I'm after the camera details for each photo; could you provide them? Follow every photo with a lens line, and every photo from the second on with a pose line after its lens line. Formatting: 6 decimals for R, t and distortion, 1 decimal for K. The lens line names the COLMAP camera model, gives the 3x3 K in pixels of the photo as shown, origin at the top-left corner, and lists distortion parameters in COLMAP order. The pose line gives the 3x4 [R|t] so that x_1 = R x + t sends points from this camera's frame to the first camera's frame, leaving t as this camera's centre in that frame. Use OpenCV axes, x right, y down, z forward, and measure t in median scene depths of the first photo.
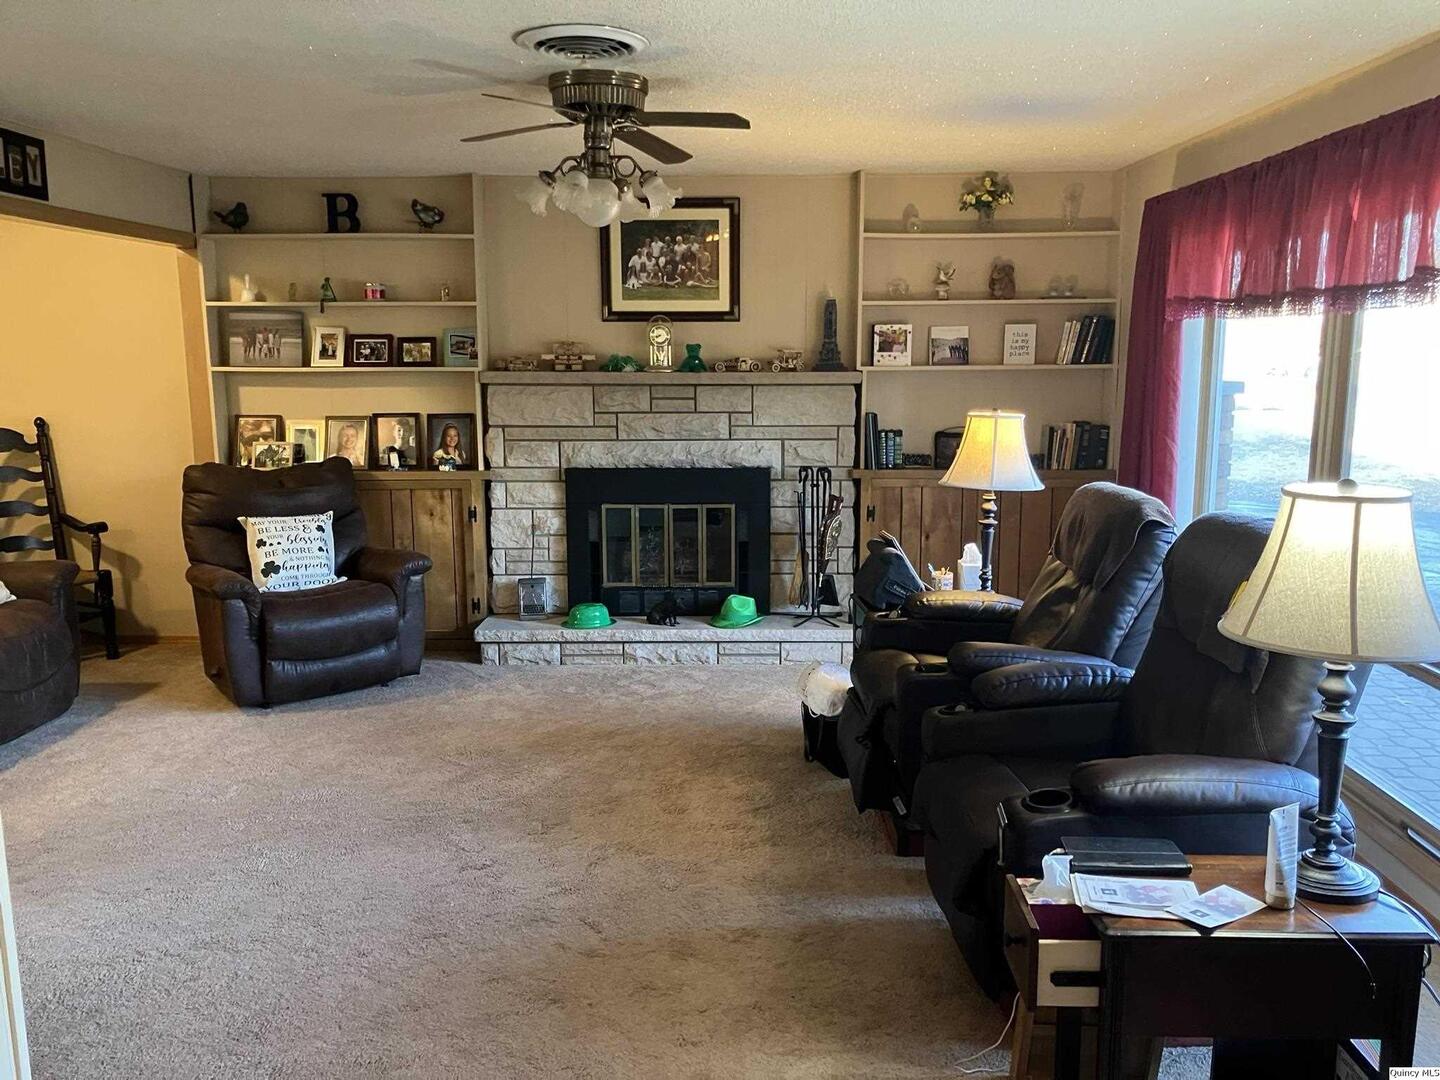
lens RADIAL K [[1194.2, 0, 734.2], [0, 1194.2, 548.0], [0, 0, 1]] dist [0.044284, -0.045741]
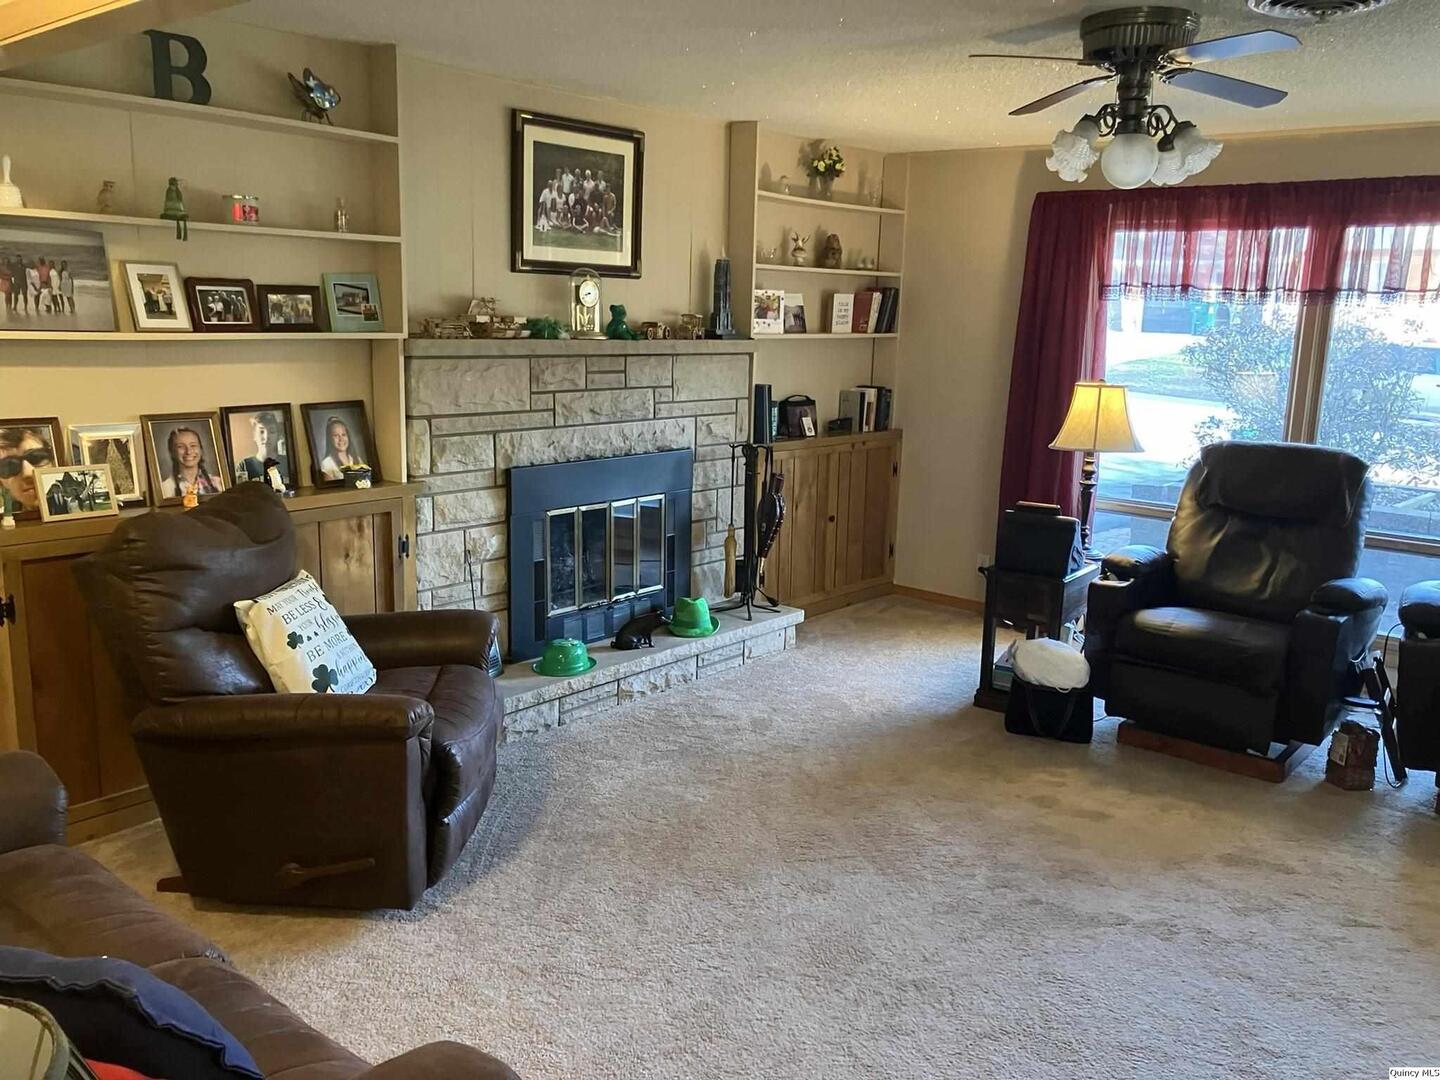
lens RADIAL K [[1194.2, 0, 732.7], [0, 1194.2, 536.8], [0, 0, 1]] dist [0.044284, -0.045741]
pose [[0.626690, -0.128119, 0.768664, -0.633502], [0.098898, 0.991492, 0.084629, -0.074013], [-0.772967, 0.022983, 0.634029, 0.417355]]
